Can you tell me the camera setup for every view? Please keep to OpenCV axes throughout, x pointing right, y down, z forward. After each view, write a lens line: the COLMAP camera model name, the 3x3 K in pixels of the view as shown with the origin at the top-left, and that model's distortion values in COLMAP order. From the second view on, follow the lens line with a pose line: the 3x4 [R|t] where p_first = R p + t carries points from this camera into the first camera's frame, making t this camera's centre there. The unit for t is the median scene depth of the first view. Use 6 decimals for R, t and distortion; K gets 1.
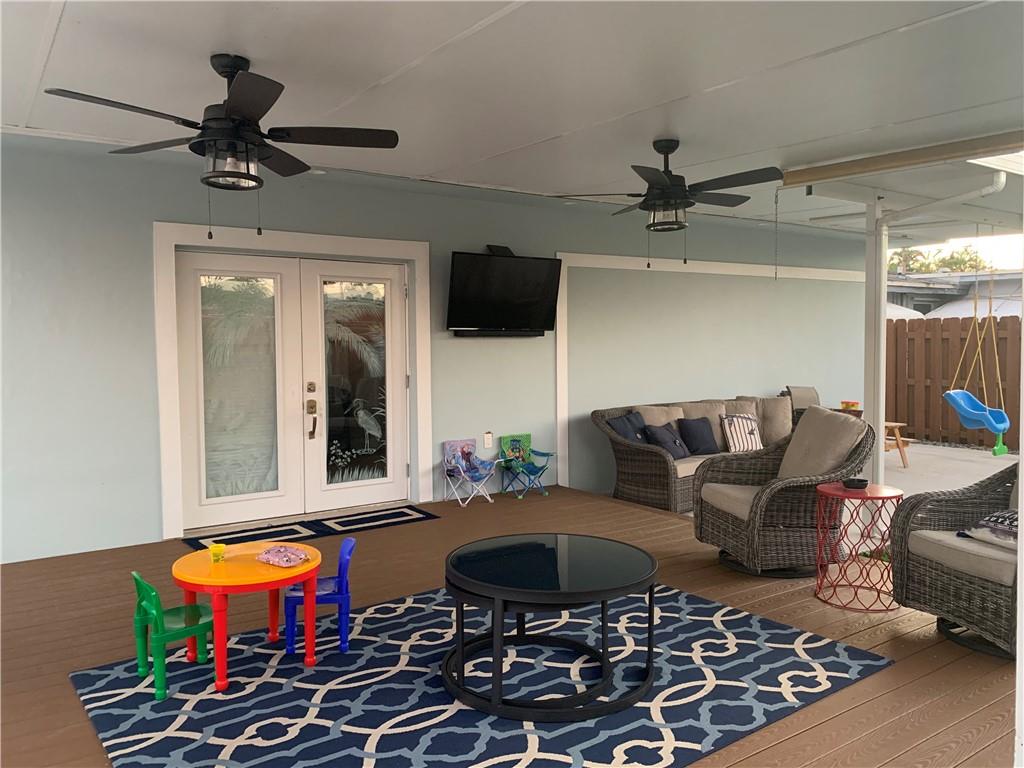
lens RADIAL K [[782.5, 0, 501.0], [0, 782.5, 373.5], [0, 0, 1]] dist [0.002010, -0.002470]
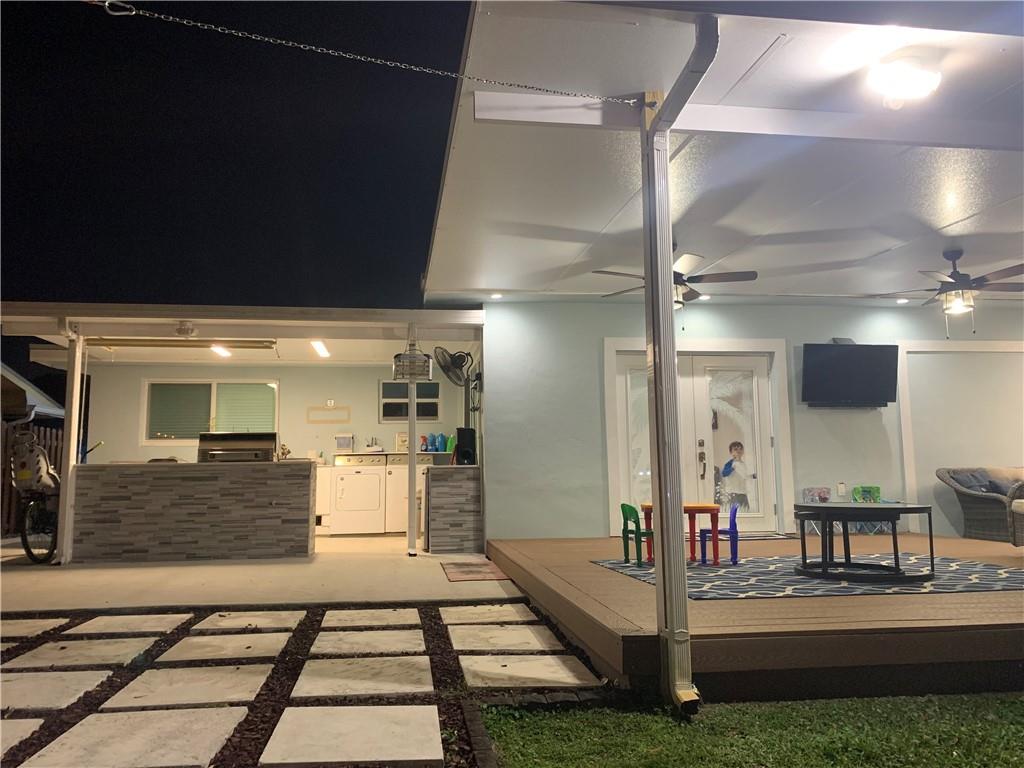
lens RADIAL K [[782.5, 0, 501.0], [0, 782.5, 373.5], [0, 0, 1]] dist [0.002010, -0.002470]
pose [[0.897811, -0.055842, -0.436826, 0.054277], [-0.010236, 0.989013, -0.147471, 0.096001], [0.440262, 0.136872, 0.887376, -0.401802]]
